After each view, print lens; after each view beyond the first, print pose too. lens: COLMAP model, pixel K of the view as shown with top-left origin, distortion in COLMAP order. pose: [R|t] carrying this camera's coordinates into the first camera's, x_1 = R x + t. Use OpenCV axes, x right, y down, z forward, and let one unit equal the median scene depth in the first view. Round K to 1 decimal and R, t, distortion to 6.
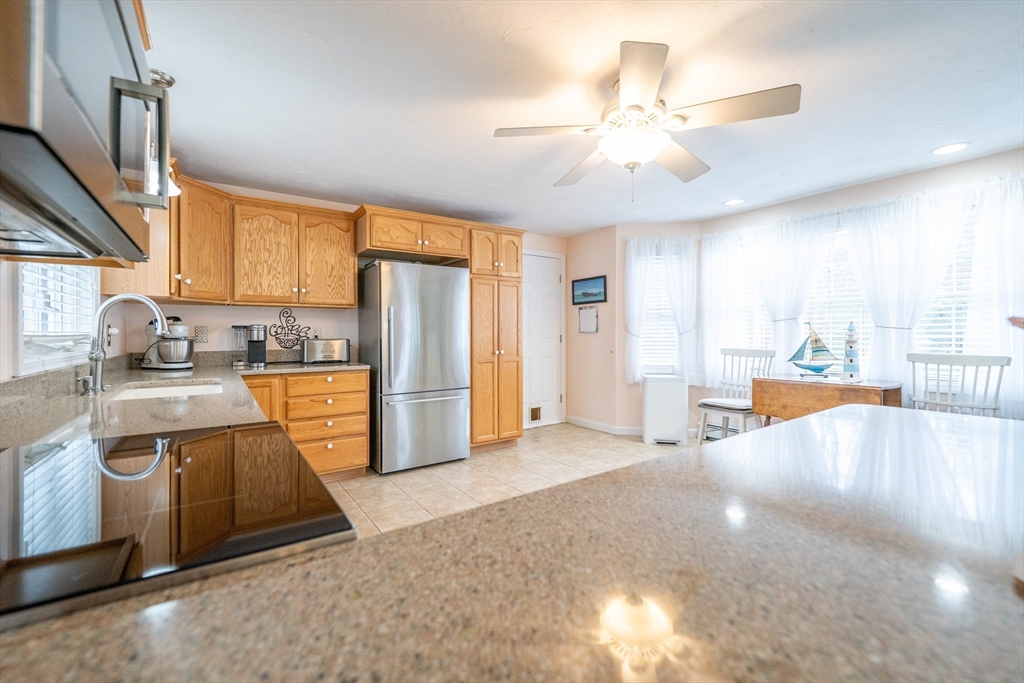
lens RADIAL K [[427.3, 0, 507.6], [0, 427.3, 332.8], [0, 0, 1]] dist [-0.008691, -0.001395]
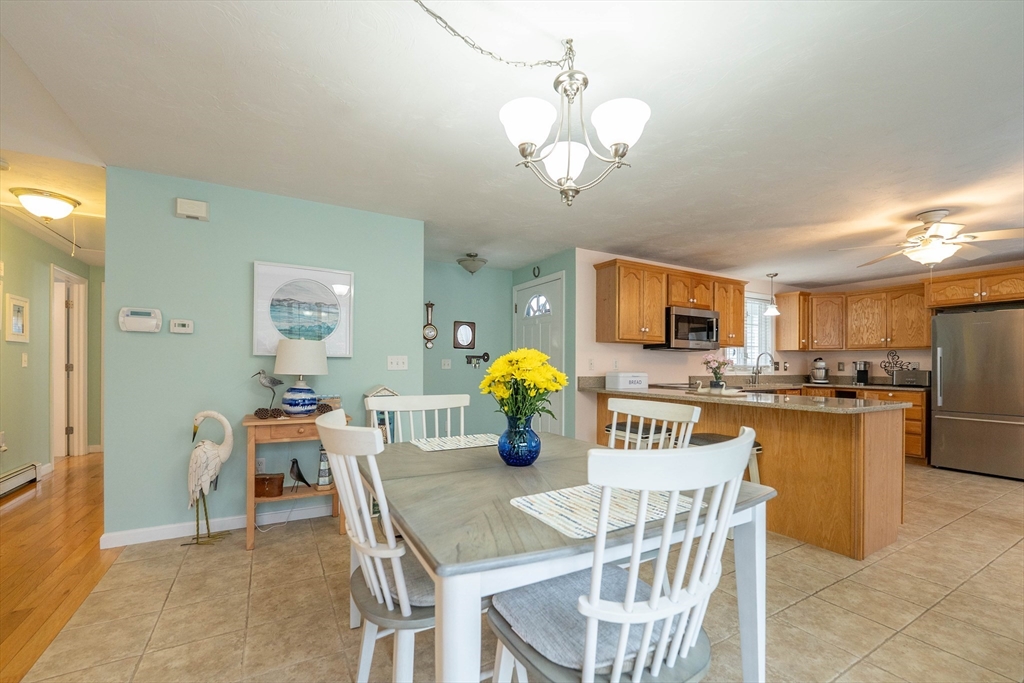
lens RADIAL K [[427.3, 0, 515.1], [0, 427.3, 365.4], [0, 0, 1]] dist [-0.008691, -0.001395]
pose [[-0.095271, 0.001365, -0.995450, 1.248392], [-0.011473, 0.999931, 0.002469, 0.009606], [0.995385, 0.011657, -0.095248, -0.245626]]
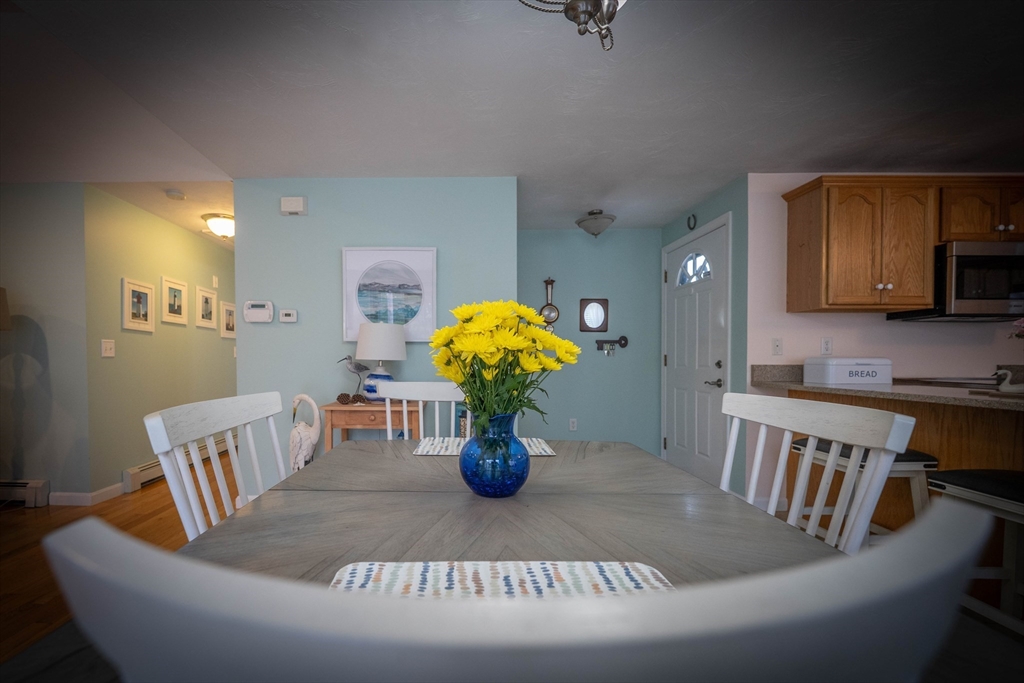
lens RADIAL K [[443.9, 0, 449.8], [0, 443.9, 370.0], [0, 0, 1]] dist [-0.006598, -0.002187]
pose [[-0.593841, 0.024638, -0.804205, 1.042791], [-0.000957, 0.999509, 0.031328, 0.027583], [0.804582, 0.019374, -0.593526, -0.137956]]
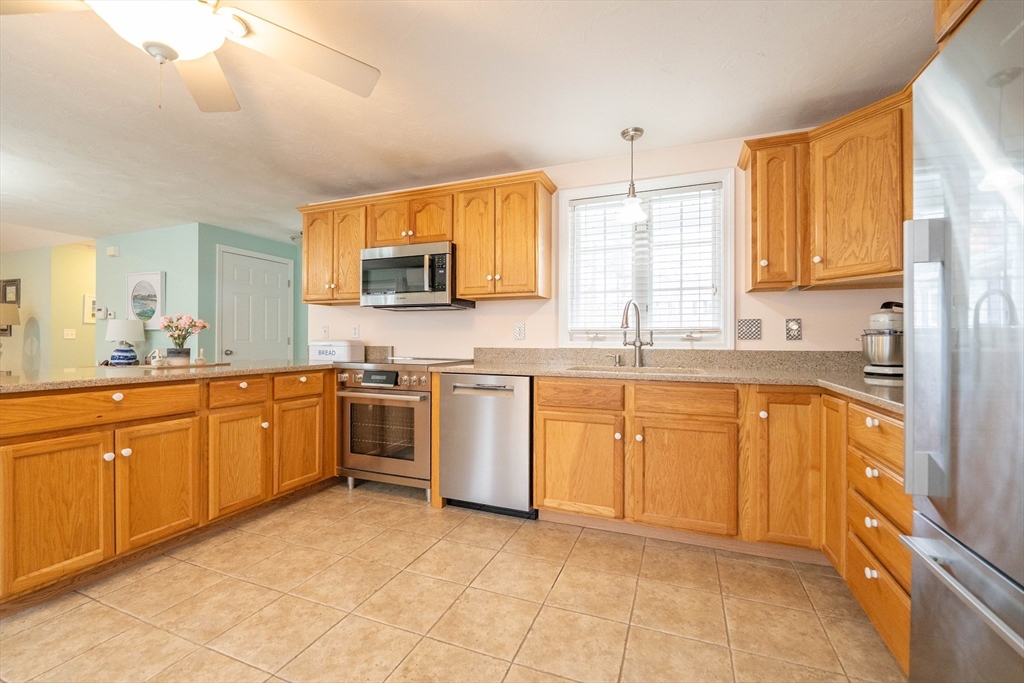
lens RADIAL K [[427.3, 0, 512.0], [0, 427.3, 338.6], [0, 0, 1]] dist [-0.008691, -0.001395]
pose [[-0.835932, -0.002354, -0.548827, 0.124791], [-0.003585, 0.999993, 0.001172, 0.022478], [0.548821, 0.002948, -0.835935, 1.104539]]
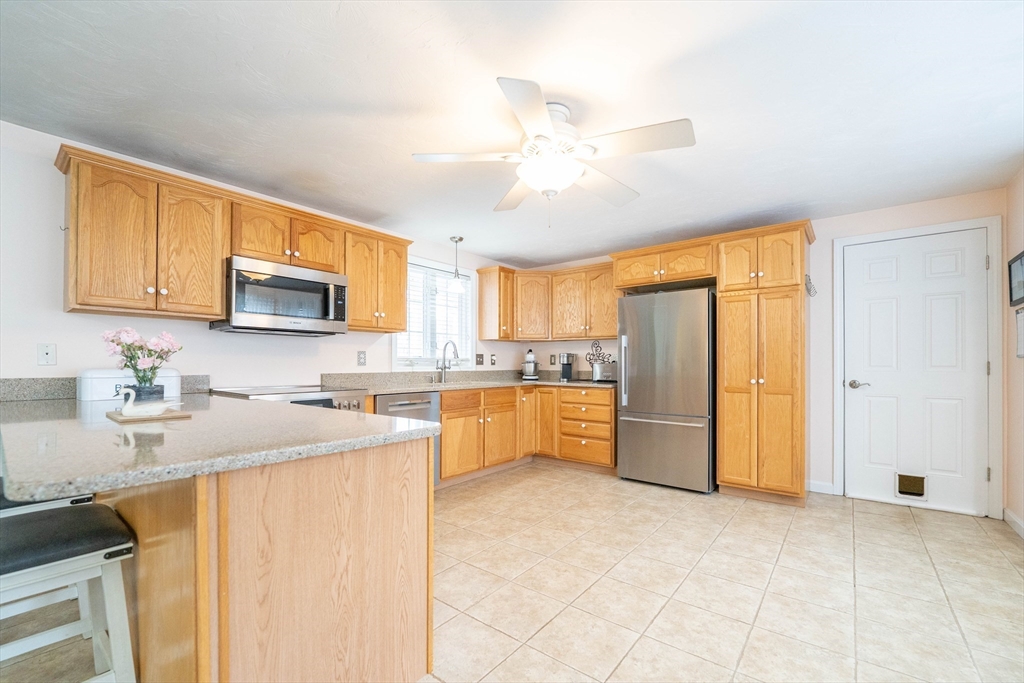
lens RADIAL K [[427.3, 0, 512.7], [0, 427.3, 360.7], [0, 0, 1]] dist [-0.008691, -0.001395]
pose [[0.285941, -0.003578, -0.958241, 0.767573], [-0.005742, 0.999969, -0.005447, 0.016082], [0.958230, 0.007060, 0.285911, 0.382076]]
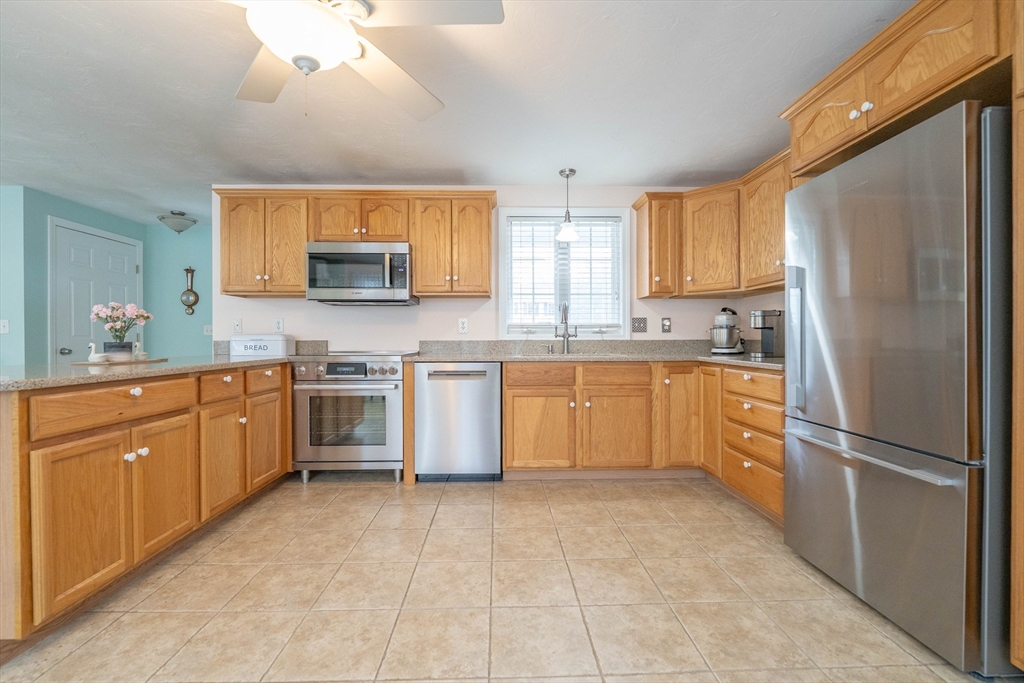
lens RADIAL K [[427.3, 0, 507.3], [0, 427.3, 339.3], [0, 0, 1]] dist [-0.008691, -0.001395]
pose [[-0.551062, 0.004349, -0.834453, 0.428843], [0.000537, 0.999988, 0.004858, 0.036067], [0.834464, 0.002229, -0.551057, 1.010373]]
